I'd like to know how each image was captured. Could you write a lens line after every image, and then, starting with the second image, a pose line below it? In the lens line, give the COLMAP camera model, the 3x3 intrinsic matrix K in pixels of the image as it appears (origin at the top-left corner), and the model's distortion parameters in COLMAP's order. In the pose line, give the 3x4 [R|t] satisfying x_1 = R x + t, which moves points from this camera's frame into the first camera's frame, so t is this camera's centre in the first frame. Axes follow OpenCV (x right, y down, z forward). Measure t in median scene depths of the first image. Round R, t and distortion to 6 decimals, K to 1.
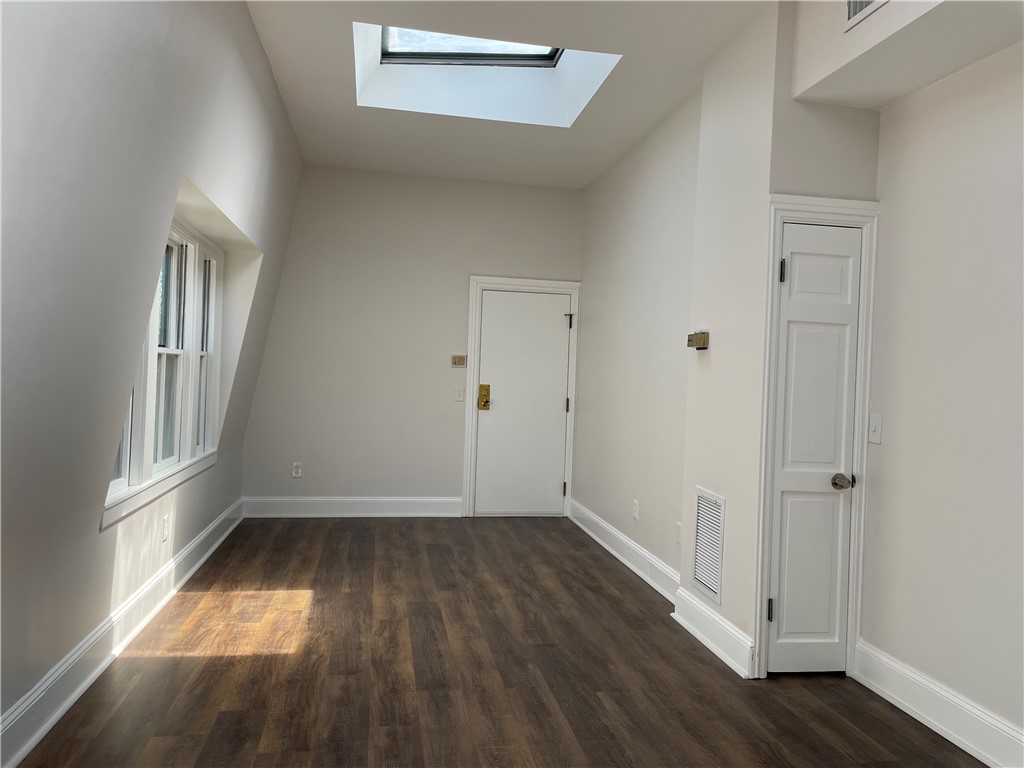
lens RADIAL K [[769.6, 0, 517.4], [0, 769.6, 381.6], [0, 0, 1]] dist [0.084439, -0.109149]
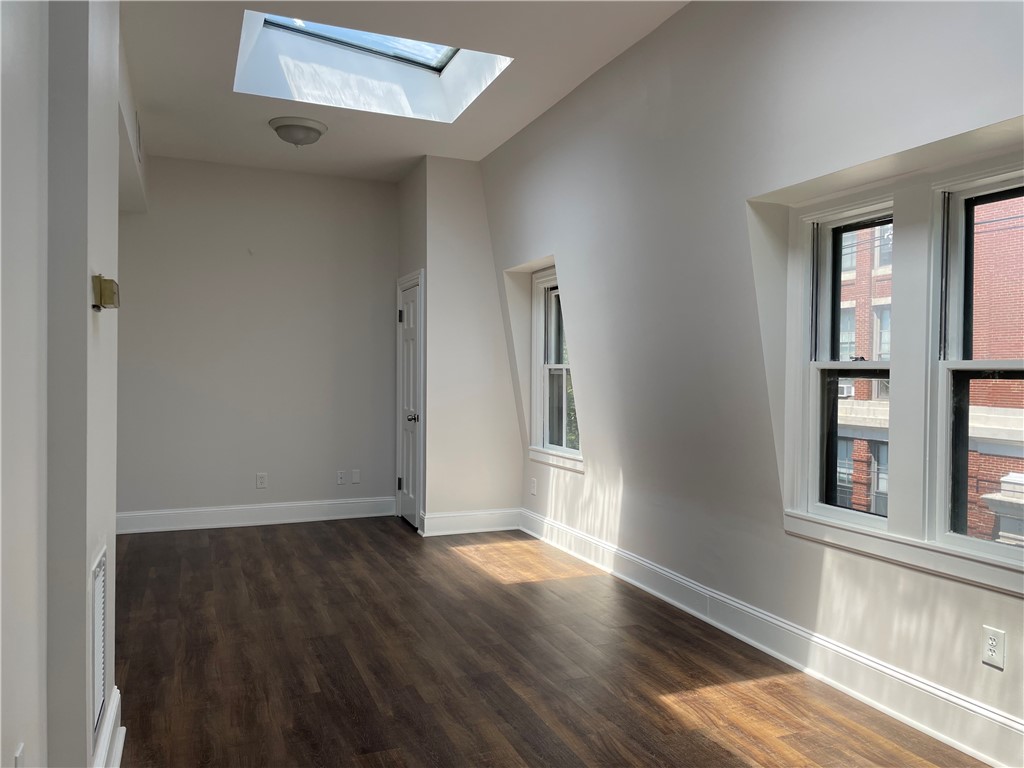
lens RADIAL K [[769.6, 0, 522.7], [0, 769.6, 379.6], [0, 0, 1]] dist [0.084439, -0.109149]
pose [[-0.973700, -0.048397, -0.222633, 0.087822], [-0.051948, 0.998599, 0.010118, -0.017620], [0.221832, 0.021417, -0.974850, 1.953094]]
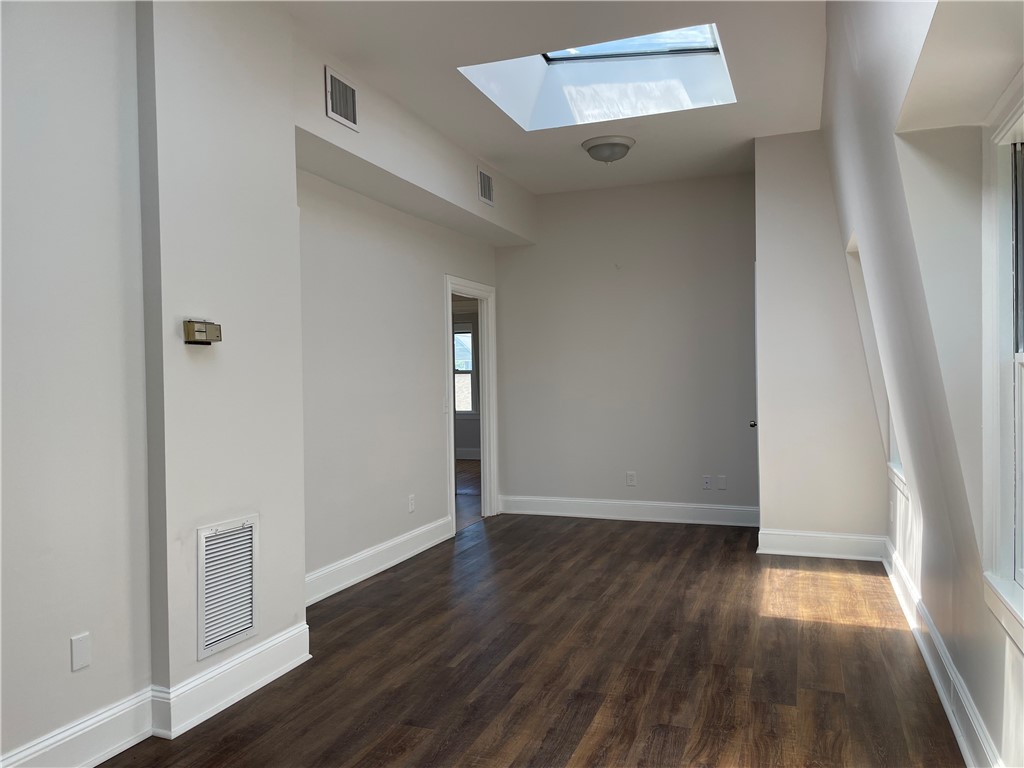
lens RADIAL K [[769.6, 0, 519.6], [0, 769.6, 386.1], [0, 0, 1]] dist [0.084439, -0.109149]
pose [[-0.864046, -0.033821, 0.502275, -0.504976], [-0.013060, 0.998911, 0.044796, -0.048589], [-0.503243, 0.032146, -0.863547, 1.838703]]
